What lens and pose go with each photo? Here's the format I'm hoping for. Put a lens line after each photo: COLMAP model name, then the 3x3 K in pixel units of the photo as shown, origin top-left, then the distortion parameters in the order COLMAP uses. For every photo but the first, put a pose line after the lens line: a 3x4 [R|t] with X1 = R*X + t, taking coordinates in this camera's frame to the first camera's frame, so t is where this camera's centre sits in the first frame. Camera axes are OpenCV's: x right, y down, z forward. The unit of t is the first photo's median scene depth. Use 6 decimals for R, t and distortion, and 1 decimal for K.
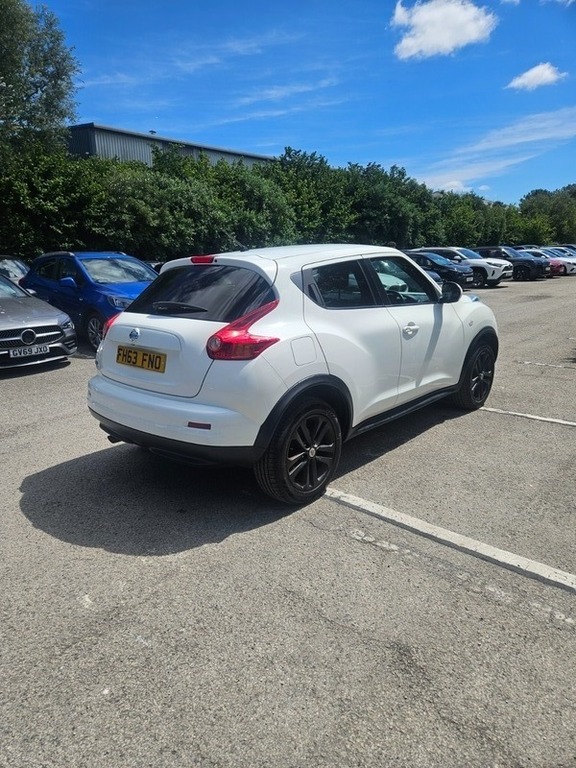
lens RADIAL K [[505.4, 0, 286.4], [0, 505.4, 396.7], [0, 0, 1]] dist [0.041799, 0.000272]
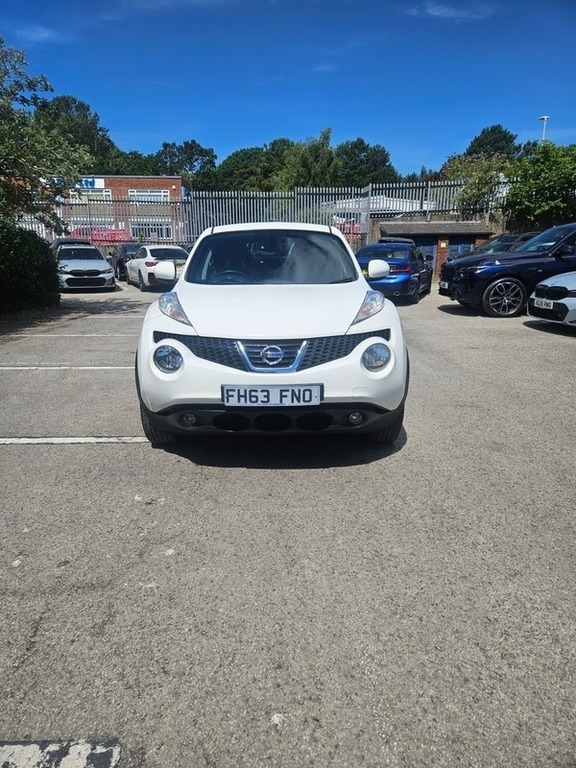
lens RADIAL K [[508.9, 0, 272.7], [0, 508.9, 383.1], [0, 0, 1]] dist [0.072768, -0.057502]
pose [[-0.733727, 0.198819, -0.649704, 0.761804], [-0.158210, 0.879950, 0.447948, -0.435813], [0.660768, 0.431461, -0.614188, 1.617110]]
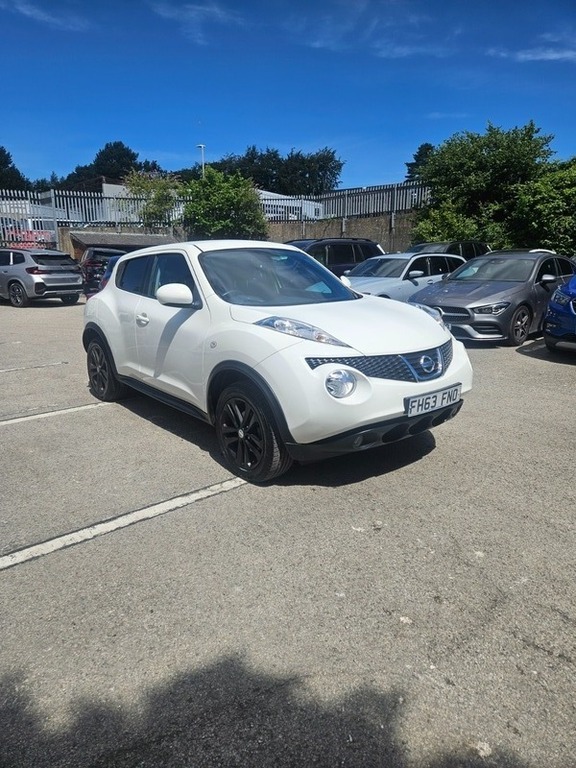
lens RADIAL K [[509.3, 0, 279.5], [0, 509.3, 384.3], [0, 0, 1]] dist [0.067526, -0.038241]
pose [[-0.140127, 0.263973, -0.954297, 1.037954], [-0.253063, 0.922247, 0.292266, -0.320485], [0.957248, 0.282452, -0.062430, 1.103524]]
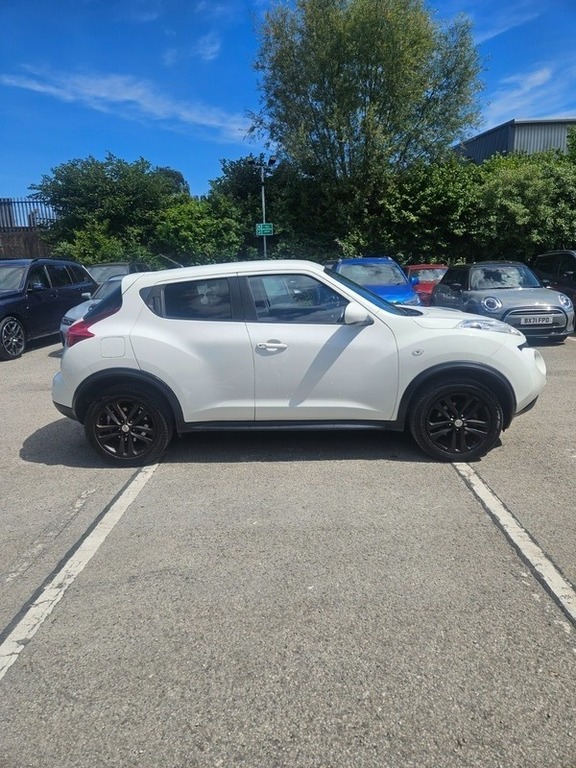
lens RADIAL K [[509.3, 0, 279.5], [0, 509.3, 384.3], [0, 0, 1]] dist [0.067526, -0.038241]
pose [[0.650001, 0.171816, -0.740256, 0.806404], [-0.188400, 0.980129, 0.062061, -0.098293], [0.736210, 0.099124, 0.669455, 0.266218]]
